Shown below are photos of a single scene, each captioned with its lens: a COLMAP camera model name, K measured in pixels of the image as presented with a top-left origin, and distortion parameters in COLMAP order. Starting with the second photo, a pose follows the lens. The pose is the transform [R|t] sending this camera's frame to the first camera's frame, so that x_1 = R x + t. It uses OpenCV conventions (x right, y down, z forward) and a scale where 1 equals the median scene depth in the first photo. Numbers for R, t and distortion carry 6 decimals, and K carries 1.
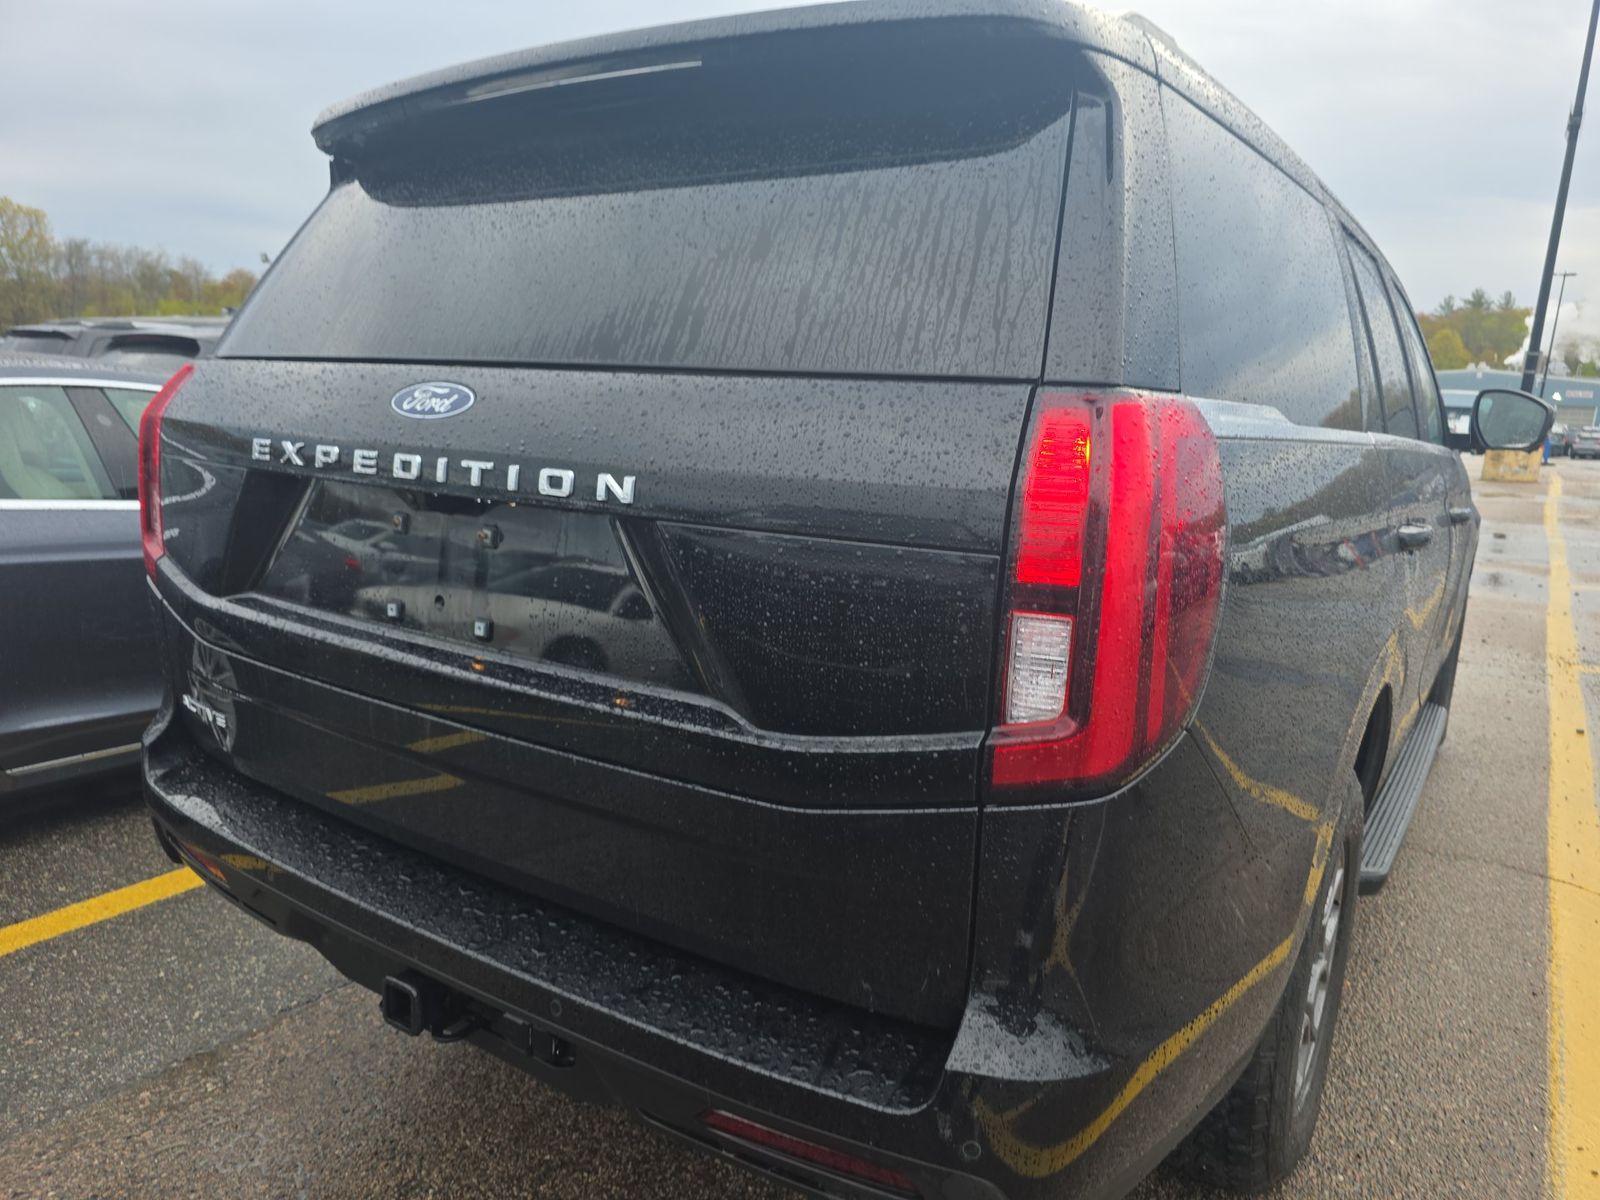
lens RADIAL K [[1164.9, 0, 806.0], [0, 1164.9, 600.0], [0, 0, 1]] dist [0.036013, -0.000673]
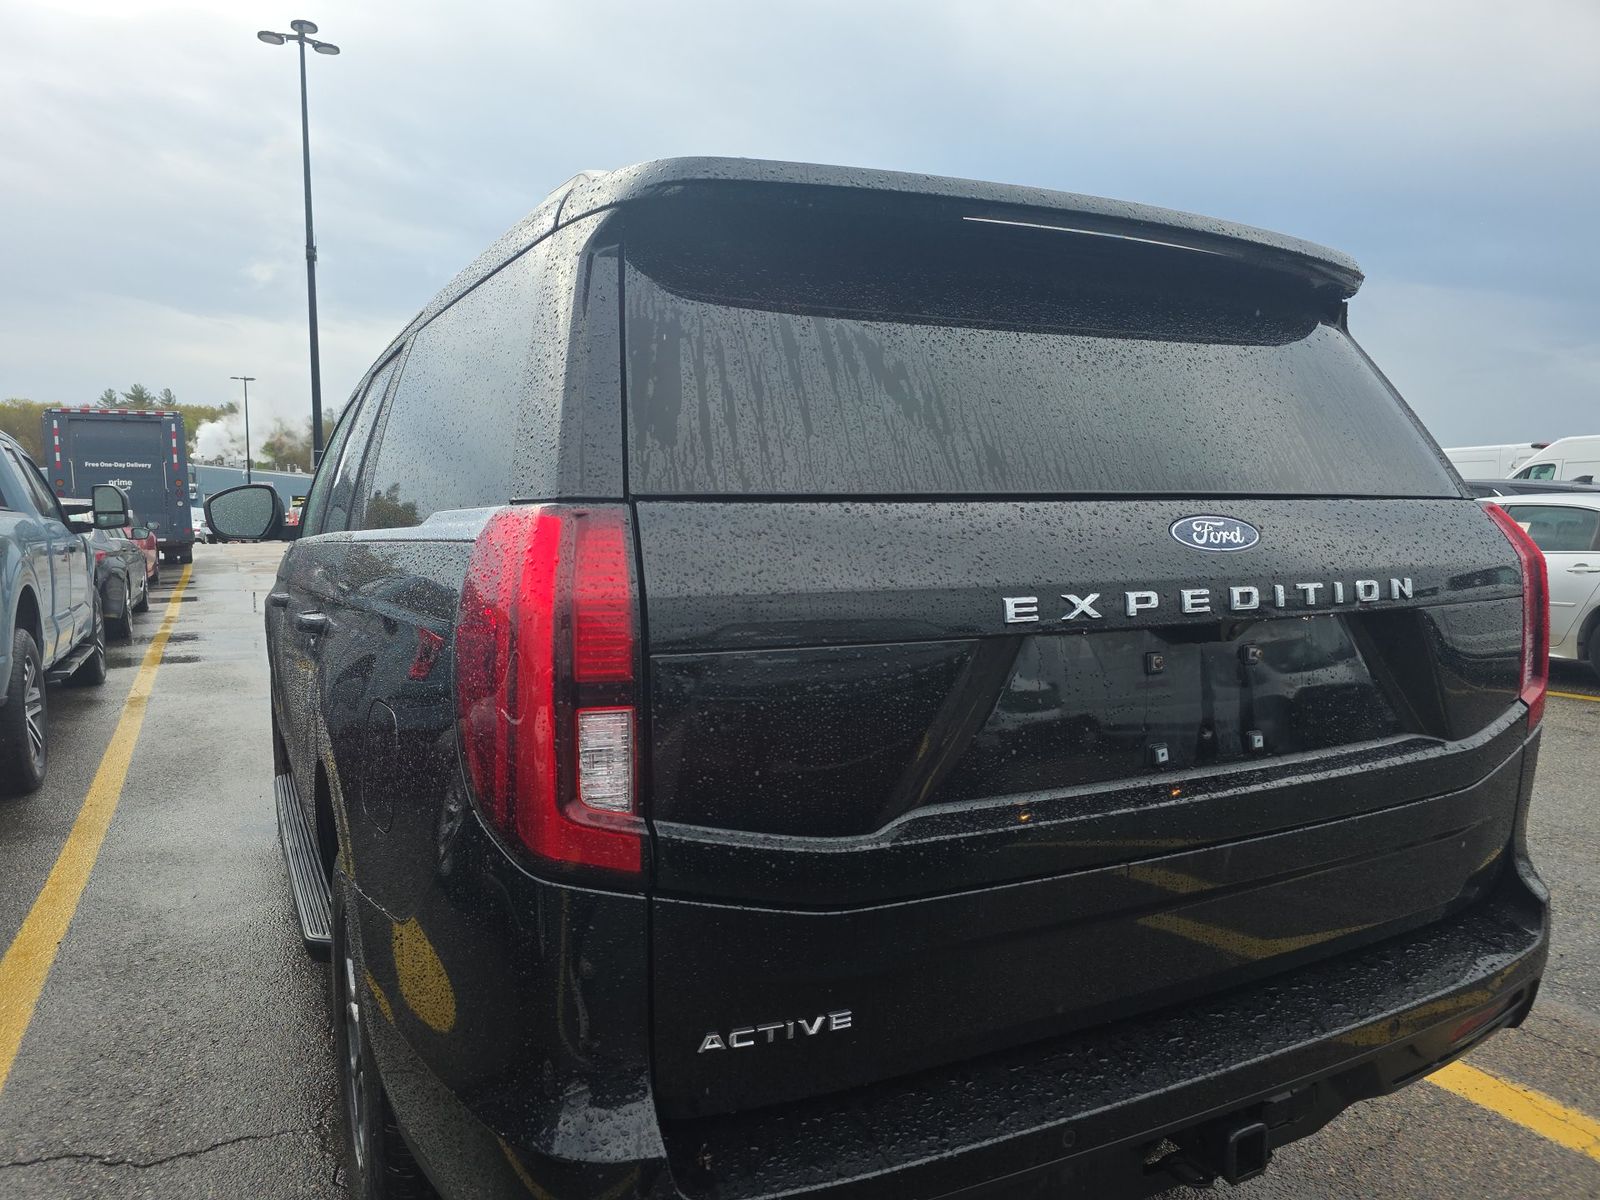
lens RADIAL K [[1118.8, 0, 717.4], [0, 1118.8, 543.1], [0, 0, 1]] dist [0.044487, -0.074892]
pose [[0.495284, -0.077072, 0.865306, -1.418584], [0.176179, 0.984270, -0.013173, -0.229272], [-0.850679, 0.158973, 0.501071, 0.885146]]
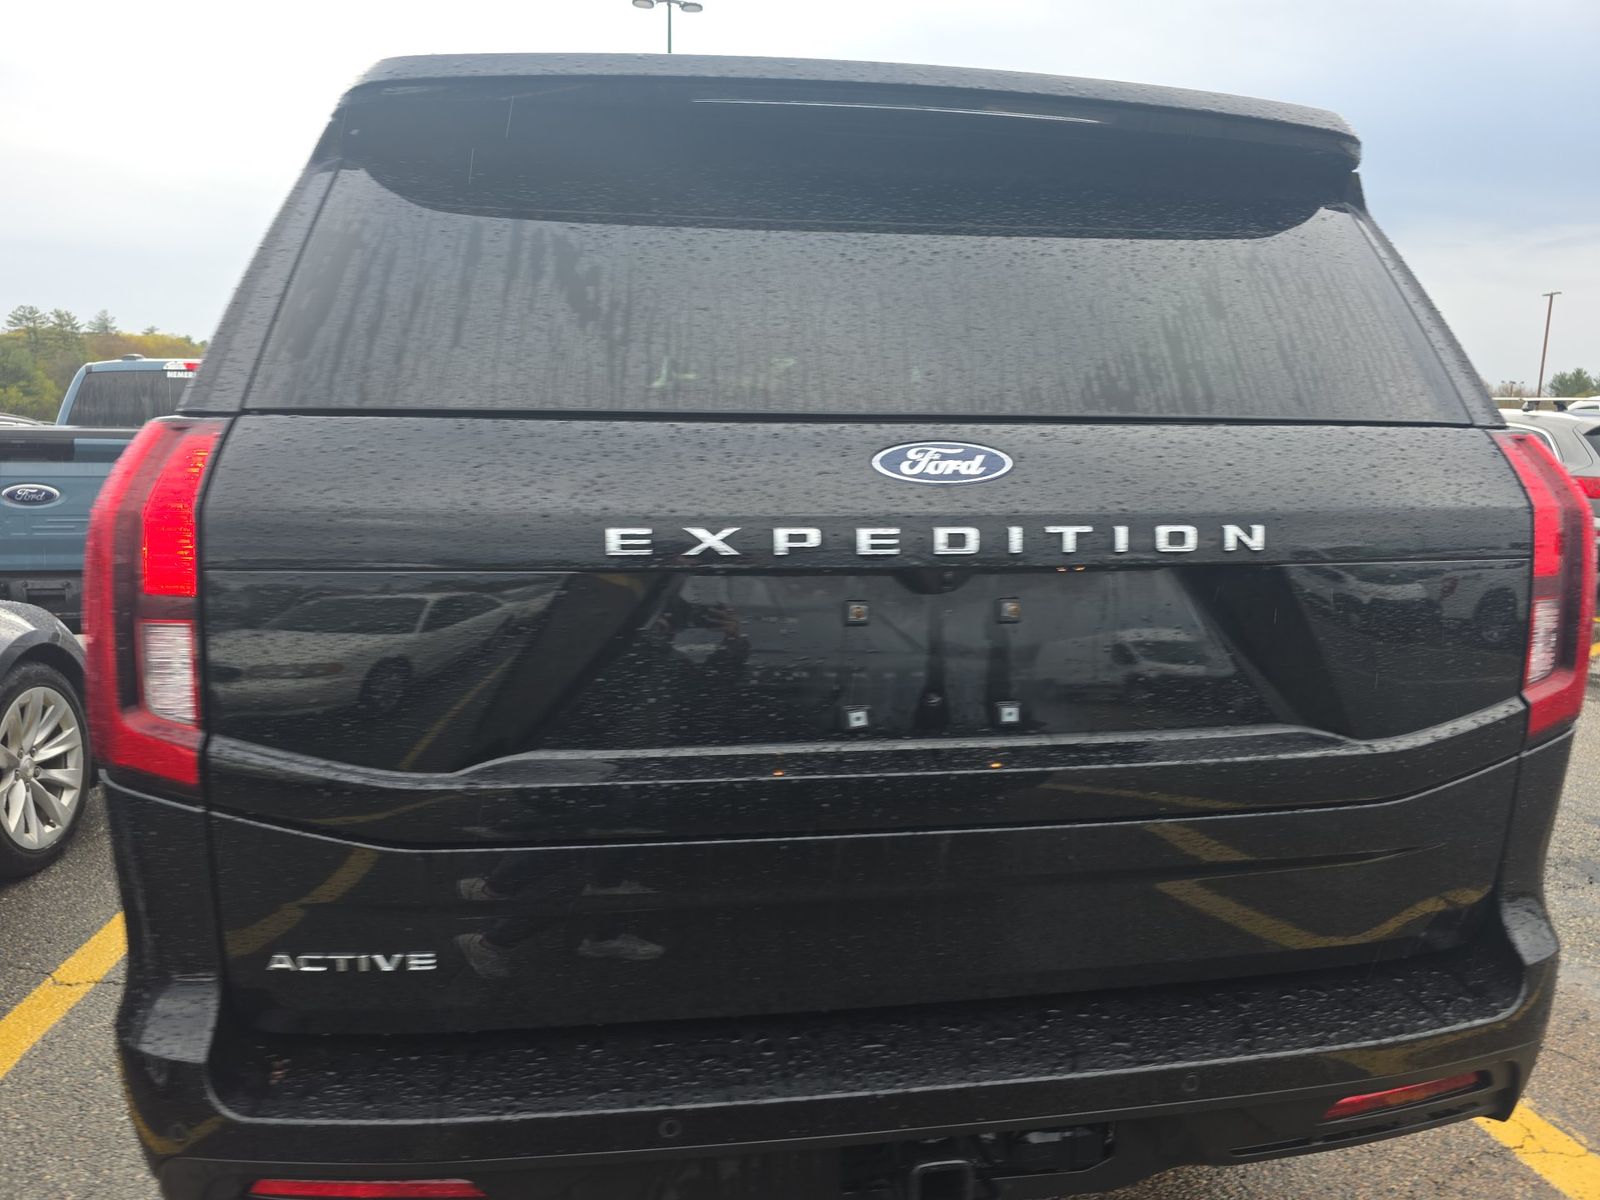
lens RADIAL K [[1118.8, 0, 717.4], [0, 1118.8, 543.1], [0, 0, 1]] dist [0.044487, -0.074892]
pose [[0.736874, -0.099704, 0.668638, -1.012281], [0.141520, 0.989900, -0.008353, -0.129412], [-0.661052, 0.100781, 0.743541, 0.502842]]
